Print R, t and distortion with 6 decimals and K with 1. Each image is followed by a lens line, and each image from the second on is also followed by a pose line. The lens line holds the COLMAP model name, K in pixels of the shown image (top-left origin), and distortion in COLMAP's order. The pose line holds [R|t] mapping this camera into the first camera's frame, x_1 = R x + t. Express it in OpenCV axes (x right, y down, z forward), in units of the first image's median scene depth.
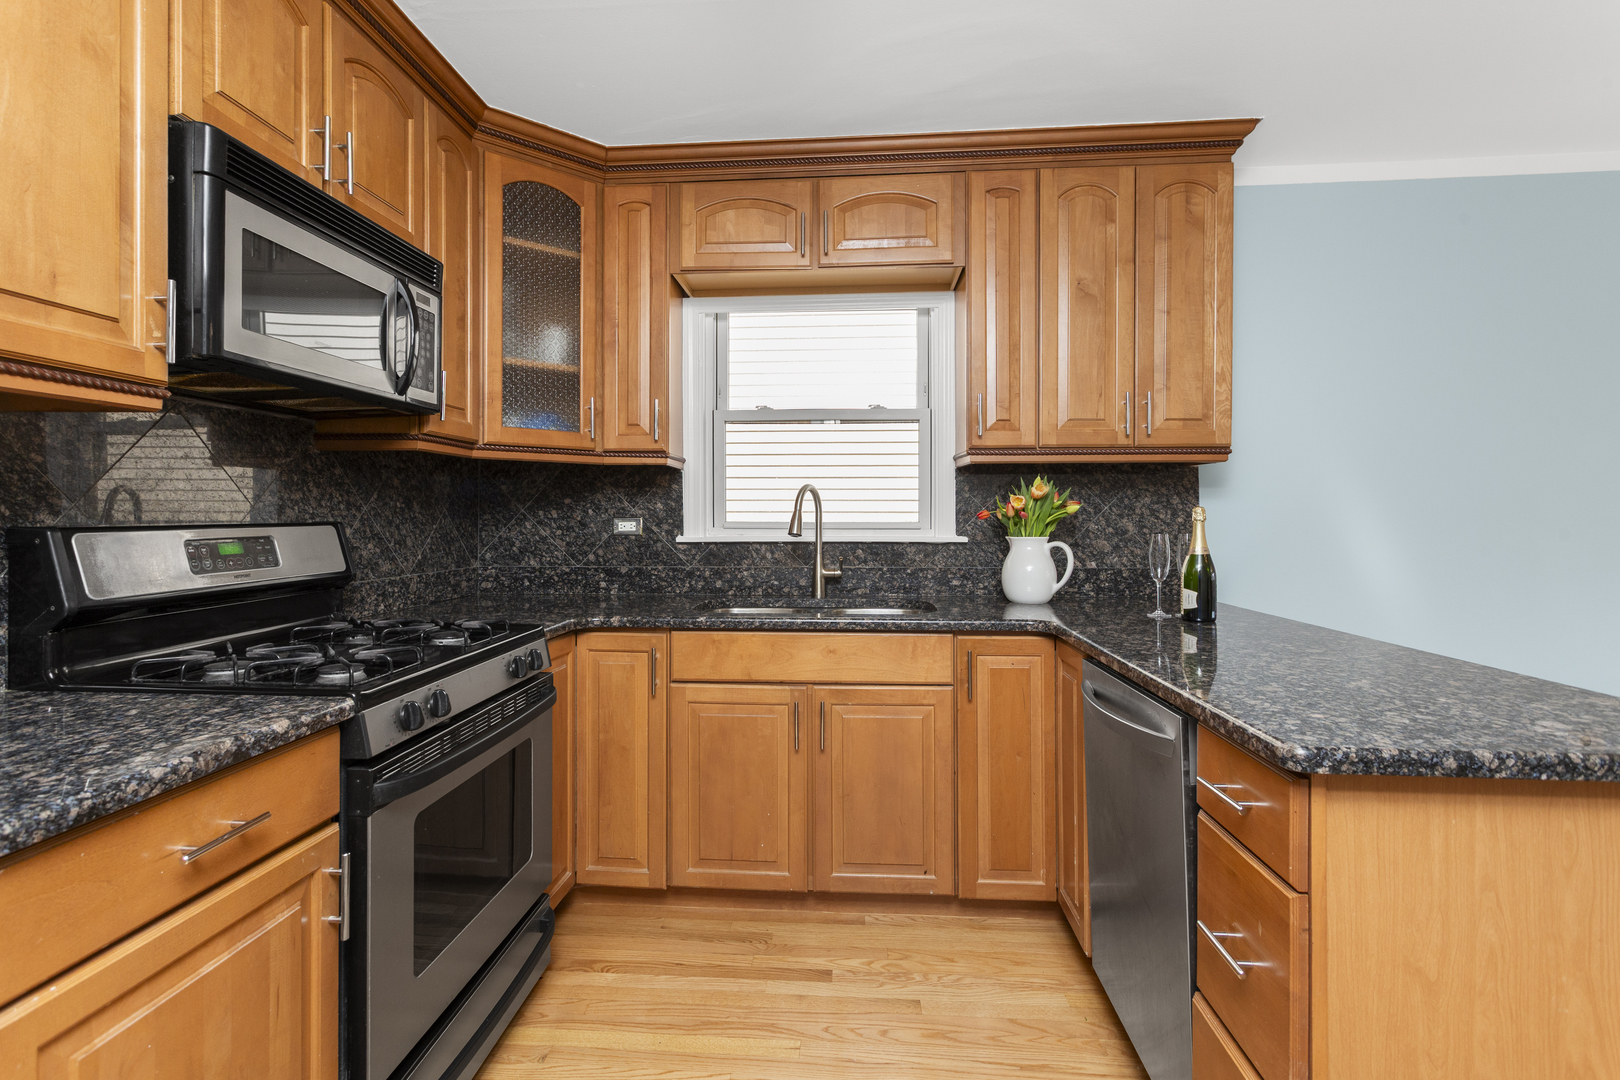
lens RADIAL K [[770.2, 0, 787.3], [0, 770.2, 517.4], [0, 0, 1]] dist [0.002262, 0.001193]
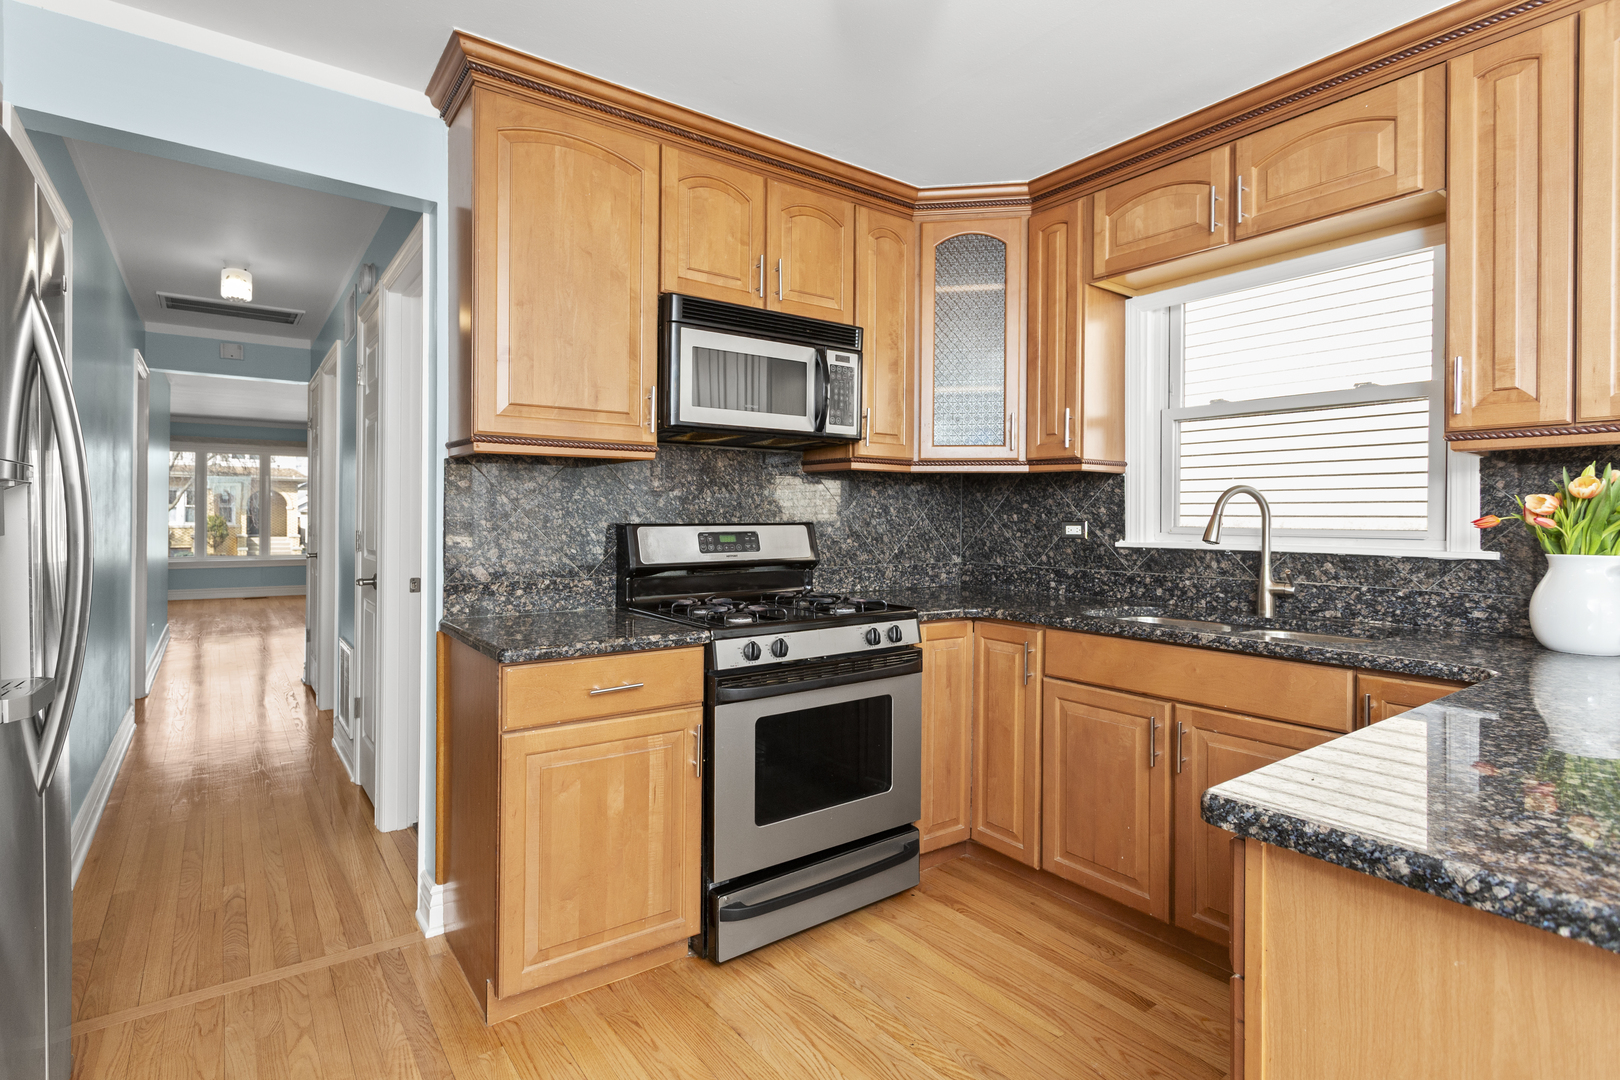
lens RADIAL K [[778.4, 0, 795.8], [0, 778.4, 517.0], [0, 0, 1]] dist [0.002206, 0.000314]
pose [[0.655952, 0.003631, -0.754794, 0.358798], [-0.007411, 0.999971, -0.001630, -0.001561], [0.754766, 0.006662, 0.655960, 0.029940]]
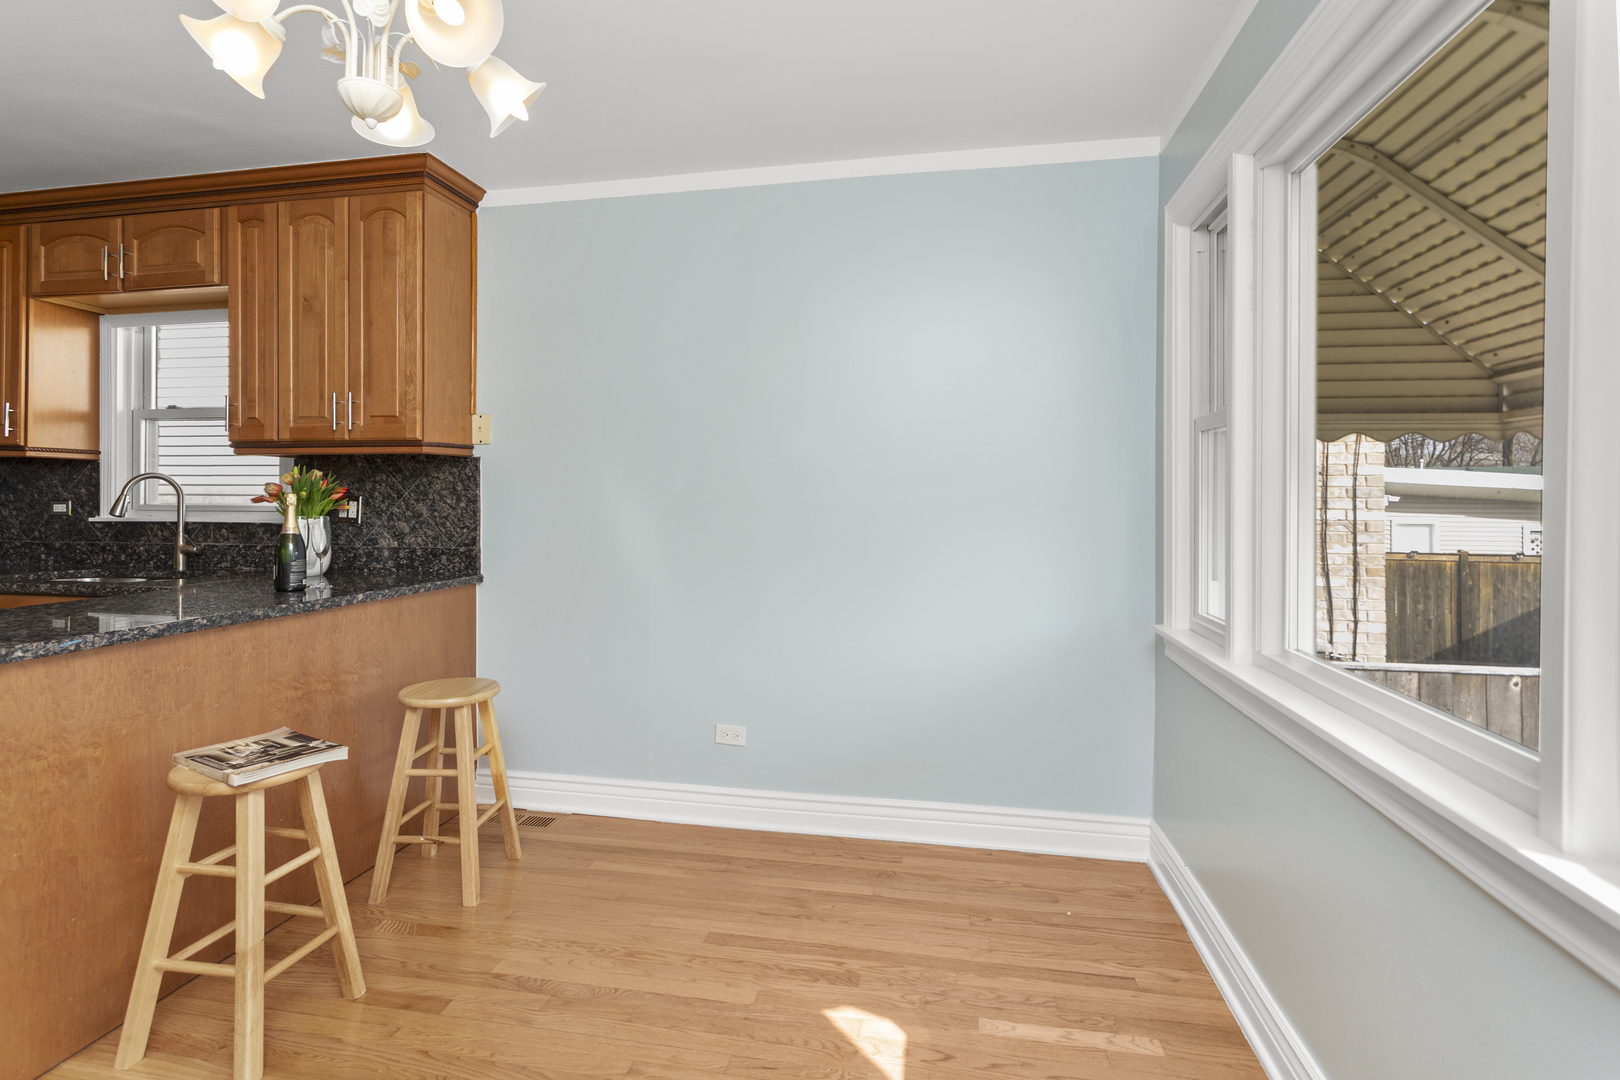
lens RADIAL K [[773.9, 0, 790.7], [0, 773.9, 496.8], [0, 0, 1]] dist [-0.001789, -0.000346]
pose [[0.994060, 0.003479, -0.108774, 1.101323], [-0.004126, 0.999975, -0.005720, -0.003543], [0.108752, 0.006135, 0.994050, -0.064297]]
